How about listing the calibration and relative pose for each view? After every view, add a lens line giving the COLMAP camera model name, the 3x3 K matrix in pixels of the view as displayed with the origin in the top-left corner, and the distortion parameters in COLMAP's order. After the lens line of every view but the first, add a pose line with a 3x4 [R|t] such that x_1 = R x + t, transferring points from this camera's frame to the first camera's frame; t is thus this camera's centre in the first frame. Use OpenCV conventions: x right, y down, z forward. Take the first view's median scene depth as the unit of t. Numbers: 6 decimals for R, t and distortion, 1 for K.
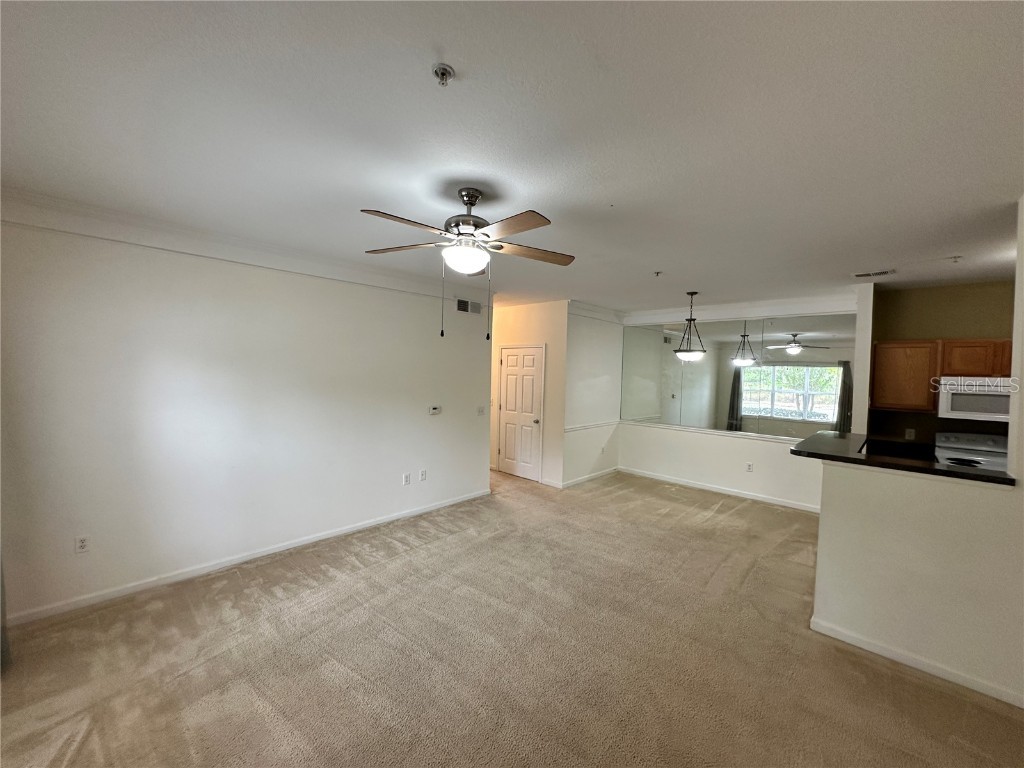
lens RADIAL K [[408.9, 0, 510.8], [0, 408.9, 382.6], [0, 0, 1]] dist [-0.001611, 0.000698]
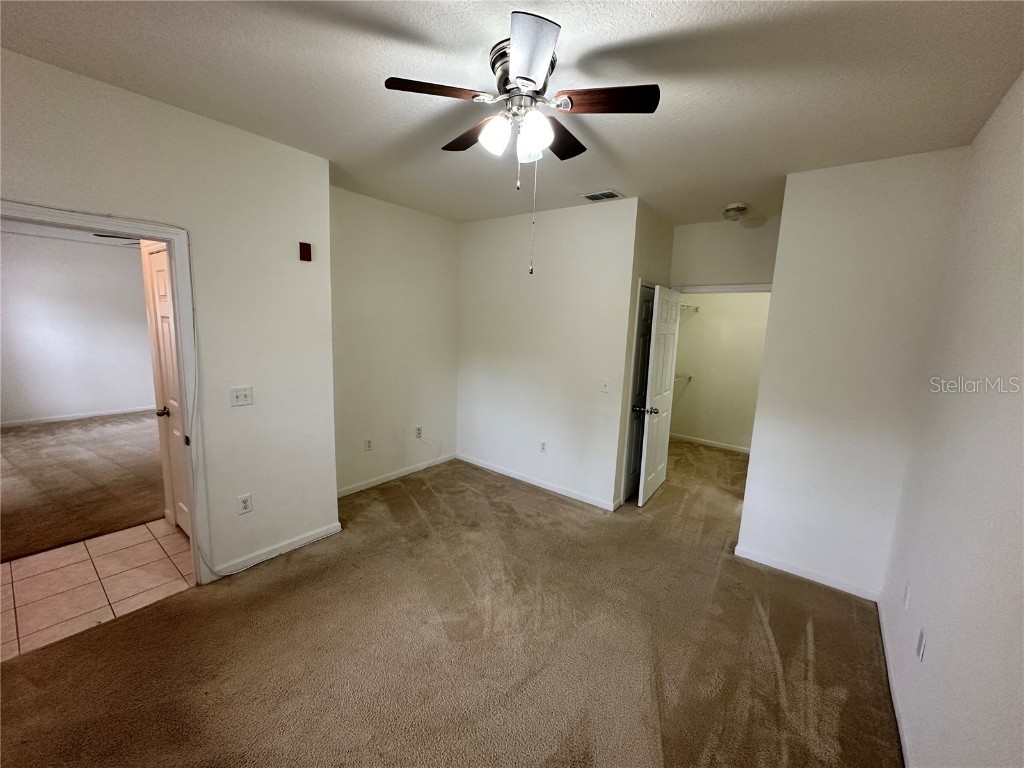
lens RADIAL K [[408.9, 0, 510.8], [0, 408.9, 382.6], [0, 0, 1]] dist [-0.001611, 0.000698]
pose [[0.992987, -0.001957, 0.118206, 0.673329], [-0.012656, 0.992357, 0.122747, 0.041240], [-0.117543, -0.123382, 0.985373, -0.669672]]
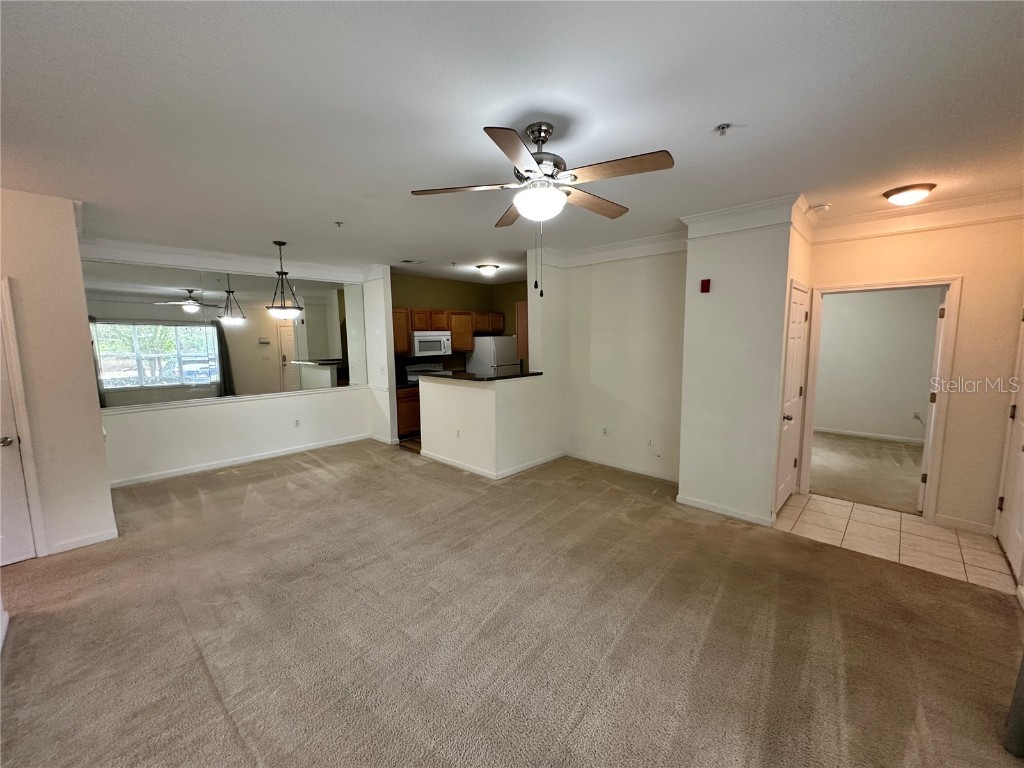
lens RADIAL K [[408.9, 0, 510.8], [0, 408.9, 382.6], [0, 0, 1]] dist [-0.001611, 0.000698]
pose [[0.002775, -0.139636, 0.990199, -0.523516], [0.040908, 0.989390, 0.139407, -0.020818], [-0.999159, 0.040120, 0.008458, 0.531780]]
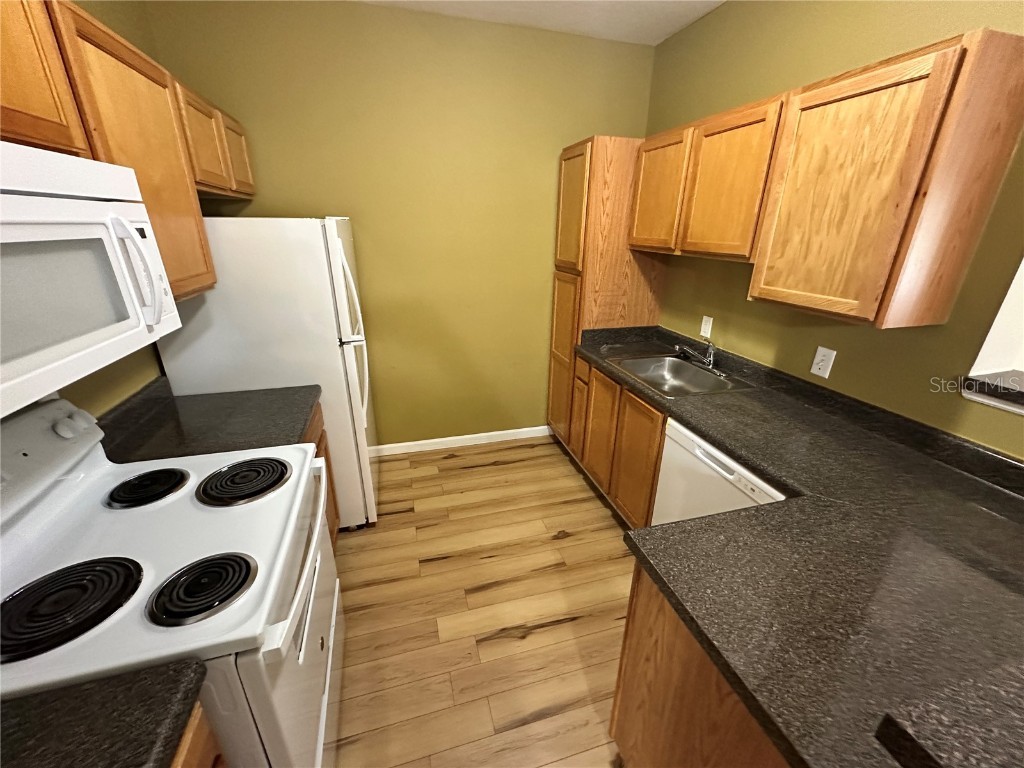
lens RADIAL K [[408.9, 0, 510.8], [0, 408.9, 382.6], [0, 0, 1]] dist [-0.001611, 0.000698]
pose [[-0.862308, -0.217562, 0.457265, 0.735078], [-0.021929, 0.918197, 0.395516, 0.007718], [-0.505908, 0.331030, -0.796540, 0.874391]]
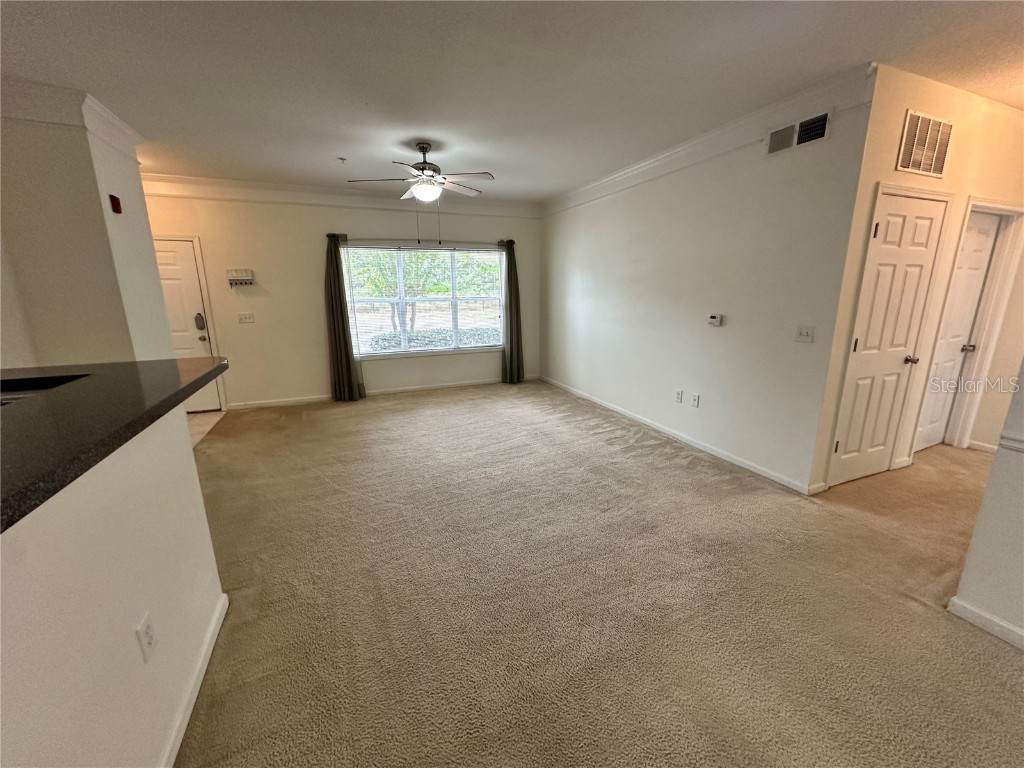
lens RADIAL K [[408.9, 0, 510.8], [0, 408.9, 382.6], [0, 0, 1]] dist [-0.001611, 0.000698]
pose [[-0.397744, 0.183707, -0.898917, 0.648601], [-0.032264, 0.976343, 0.213806, 0.033600], [0.916929, 0.114043, -0.382407, 0.981507]]
